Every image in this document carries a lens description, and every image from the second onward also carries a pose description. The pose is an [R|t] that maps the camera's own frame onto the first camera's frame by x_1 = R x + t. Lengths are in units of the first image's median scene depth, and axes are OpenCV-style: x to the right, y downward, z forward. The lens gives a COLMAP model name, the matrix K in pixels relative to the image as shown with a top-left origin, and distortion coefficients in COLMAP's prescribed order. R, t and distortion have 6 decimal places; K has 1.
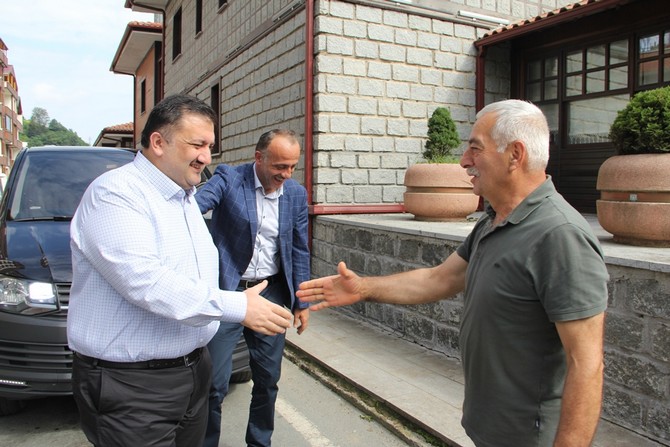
lens RADIAL K [[538.0, 0, 335.0], [0, 538.0, 223.5], [0, 0, 1]] dist [-0.187024, 0.146693]
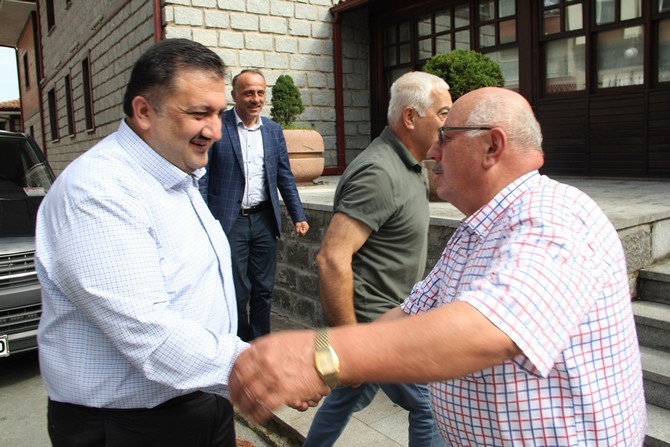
lens RADIAL K [[538.0, 0, 335.0], [0, 538.0, 223.5], [0, 0, 1]] dist [-0.187024, 0.146693]
pose [[0.988571, -0.055588, 0.140136, 0.114542], [0.047193, 0.996926, 0.062533, 0.005590], [-0.143182, -0.055205, 0.988156, -0.030403]]
